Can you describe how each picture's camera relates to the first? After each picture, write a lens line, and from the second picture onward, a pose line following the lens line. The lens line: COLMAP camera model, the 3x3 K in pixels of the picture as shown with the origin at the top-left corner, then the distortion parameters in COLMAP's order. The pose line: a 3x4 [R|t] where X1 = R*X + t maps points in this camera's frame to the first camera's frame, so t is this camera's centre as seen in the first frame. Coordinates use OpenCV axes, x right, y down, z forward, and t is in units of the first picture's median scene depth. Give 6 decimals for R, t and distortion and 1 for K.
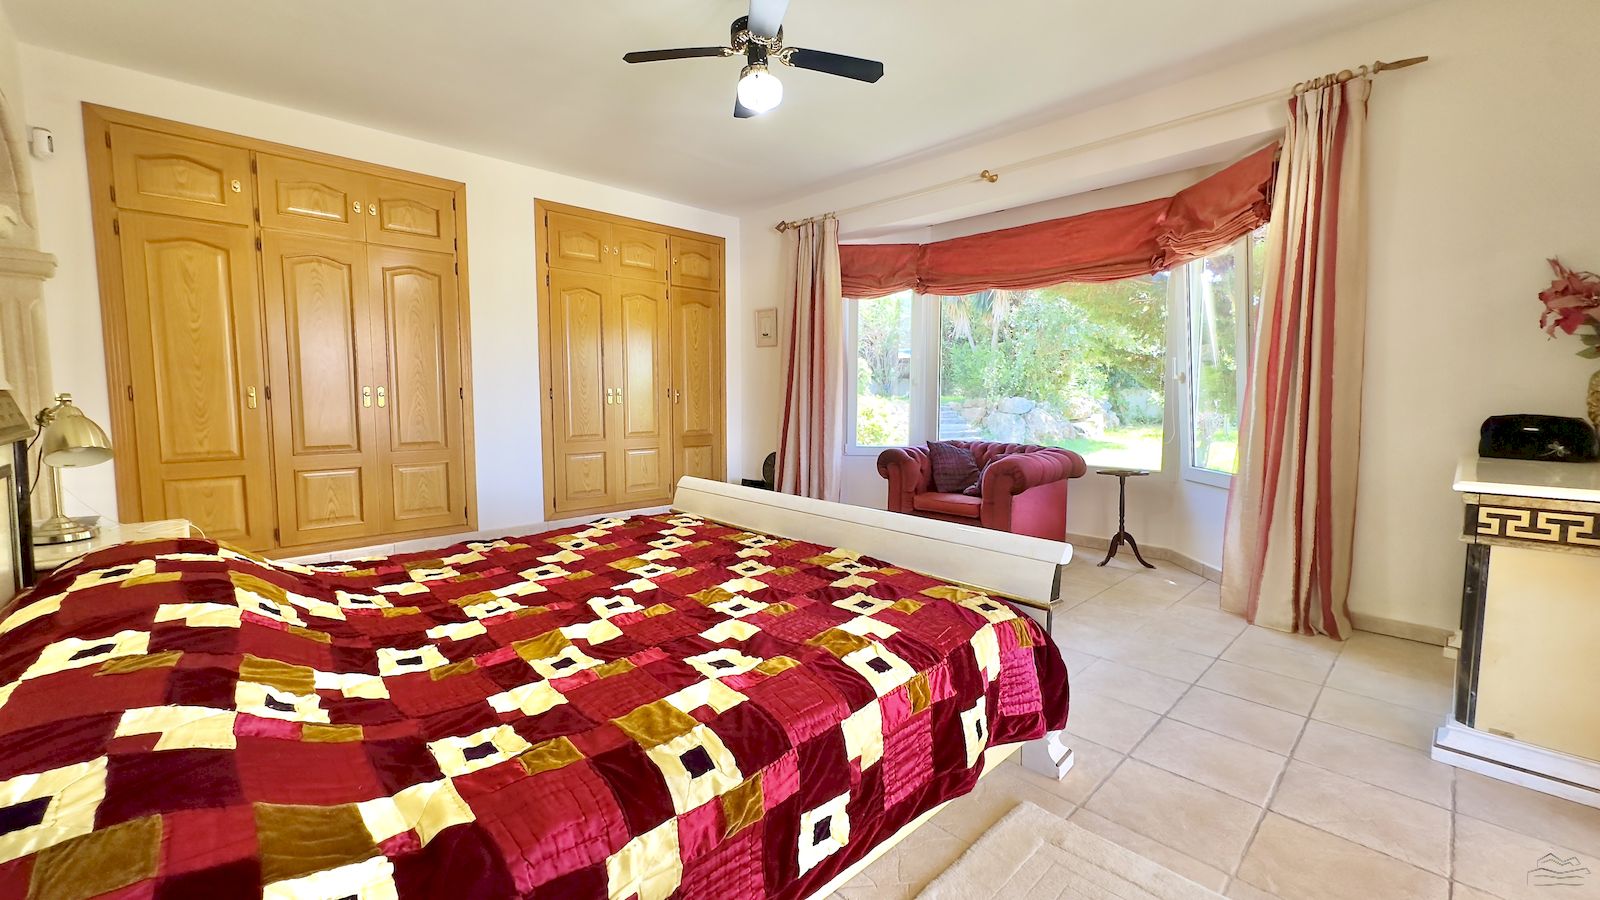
lens RADIAL K [[640.6, 0, 800.8], [0, 640.6, 450.0], [0, 0, 1]] dist [0.002428, -0.000079]
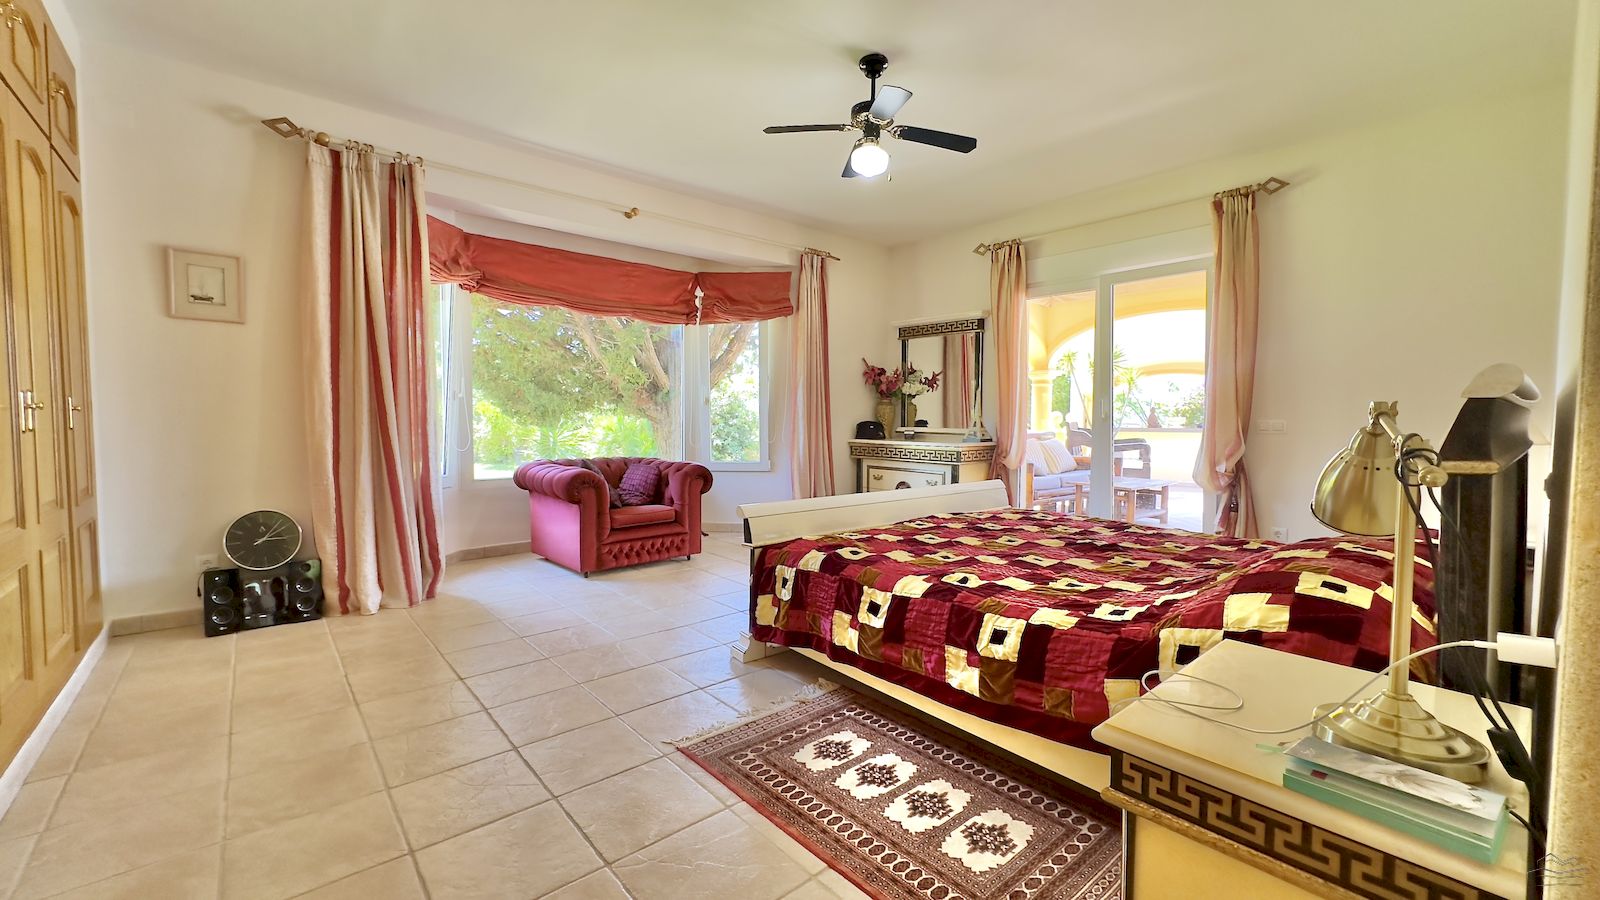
lens RADIAL K [[640.6, 0, 800.1], [0, 640.6, 444.7], [0, 0, 1]] dist [0.002428, -0.000079]
pose [[0.068116, -0.047094, 0.996565, -0.785198], [0.079608, 0.995957, 0.041624, -0.056688], [-0.994496, 0.076500, 0.071590, 0.662330]]
